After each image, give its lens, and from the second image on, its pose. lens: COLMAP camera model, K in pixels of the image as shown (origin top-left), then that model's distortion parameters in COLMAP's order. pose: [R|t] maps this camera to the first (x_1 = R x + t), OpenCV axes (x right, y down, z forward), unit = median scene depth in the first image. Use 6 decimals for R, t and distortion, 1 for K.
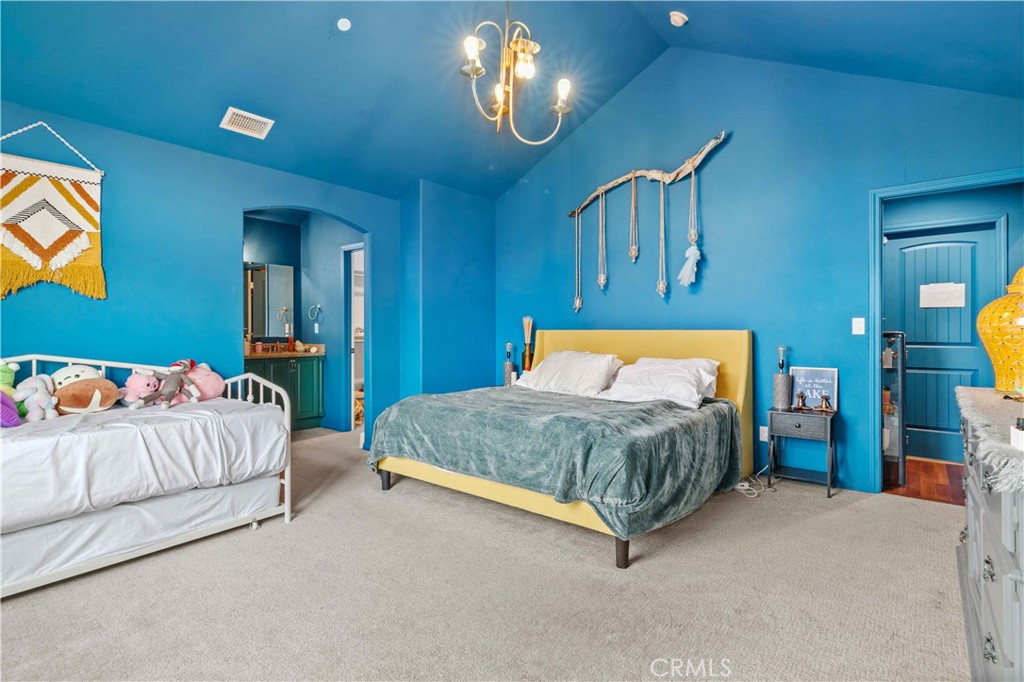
lens RADIAL K [[487.5, 0, 516.0], [0, 487.5, 322.7], [0, 0, 1]] dist [0.001848, -0.000255]
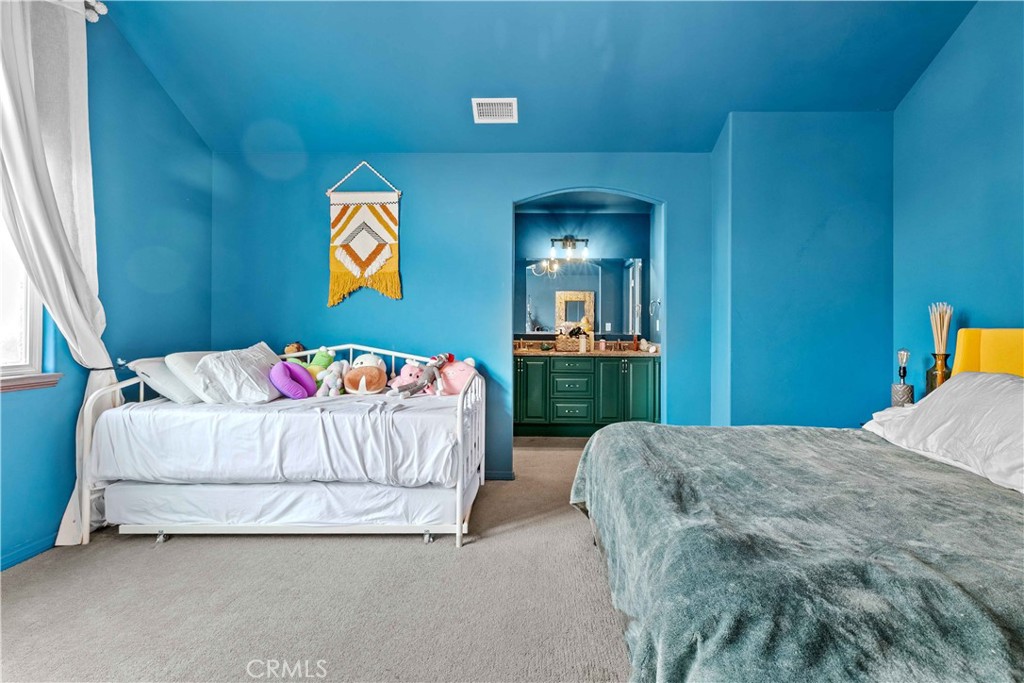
lens RADIAL K [[487.5, 0, 516.0], [0, 487.5, 323.2], [0, 0, 1]] dist [0.001848, -0.000255]
pose [[0.616618, -0.002453, -0.787259, 0.275059], [0.005648, 0.999983, 0.001309, 0.010348], [0.787242, -0.005254, 0.616621, 0.534868]]
